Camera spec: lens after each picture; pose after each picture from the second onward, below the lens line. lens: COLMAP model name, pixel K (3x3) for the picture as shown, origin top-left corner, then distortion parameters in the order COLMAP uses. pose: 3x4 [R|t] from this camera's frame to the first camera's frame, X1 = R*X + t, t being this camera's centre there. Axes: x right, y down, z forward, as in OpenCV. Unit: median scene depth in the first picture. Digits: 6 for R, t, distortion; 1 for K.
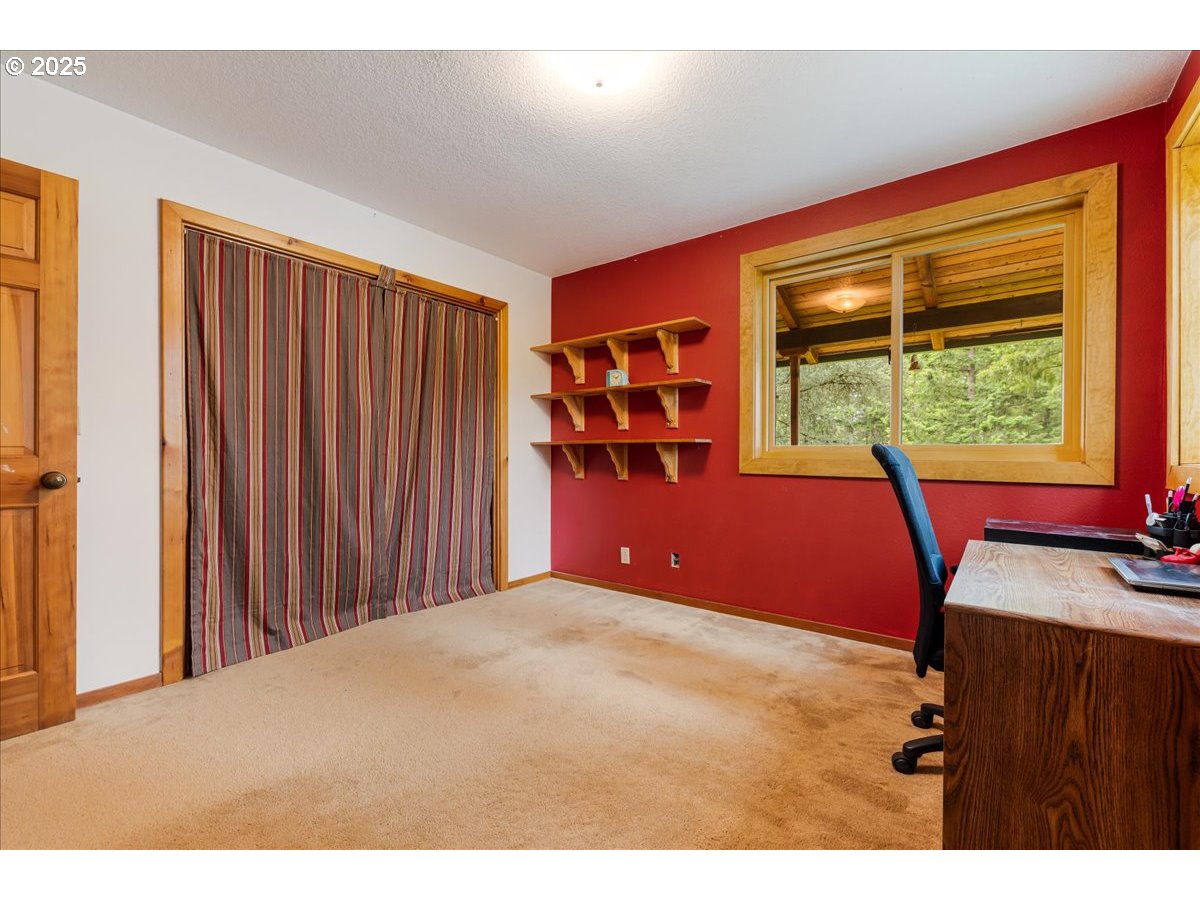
lens RADIAL K [[497.4, 0, 601.7], [0, 497.4, 456.0], [0, 0, 1]] dist [-0.001088, -0.000045]
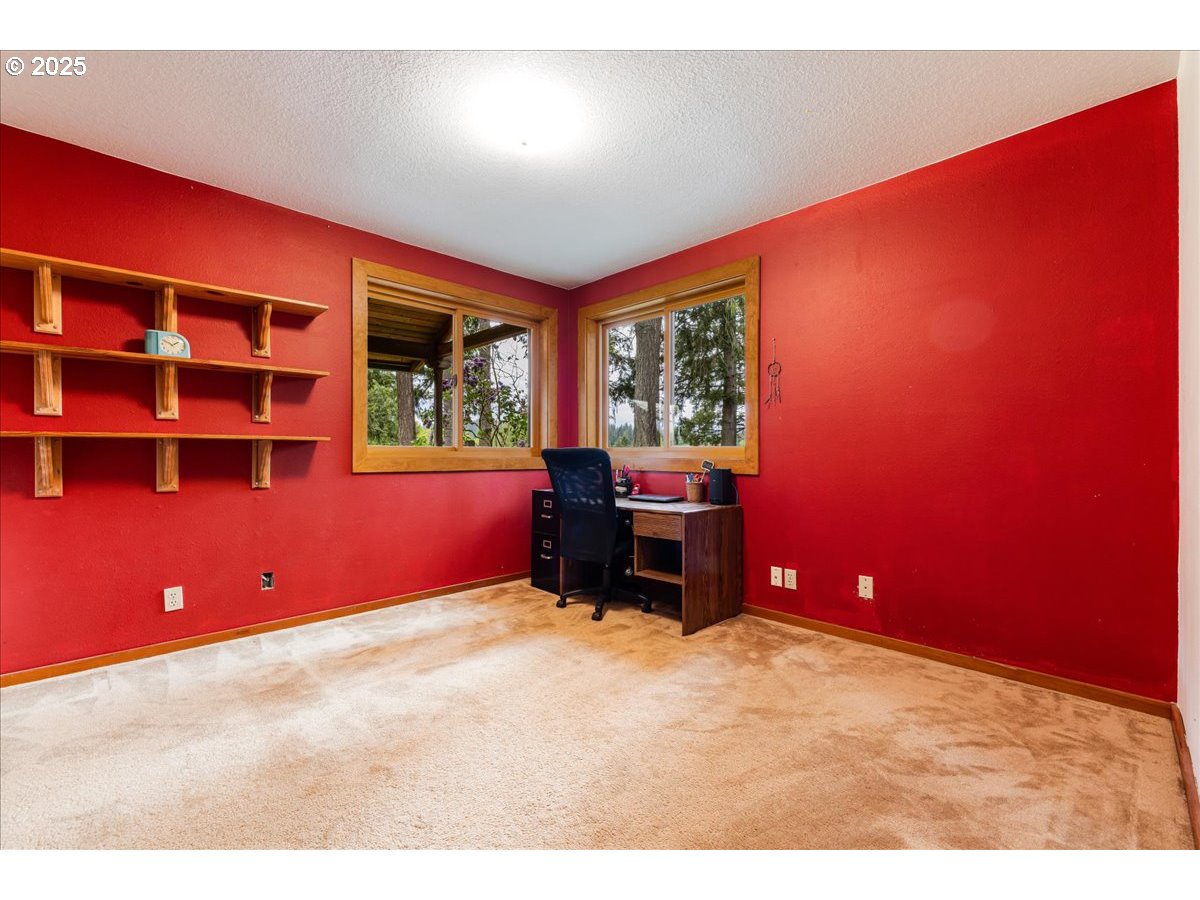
lens RADIAL K [[499.8, 0, 600.6], [0, 499.8, 445.7], [0, 0, 1]] dist [0.000671, 0.000230]
pose [[0.152727, 0.009147, 0.988226, -0.715779], [-0.000280, 0.999958, -0.009213, -0.011669], [-0.988268, 0.001130, 0.152723, 0.380336]]
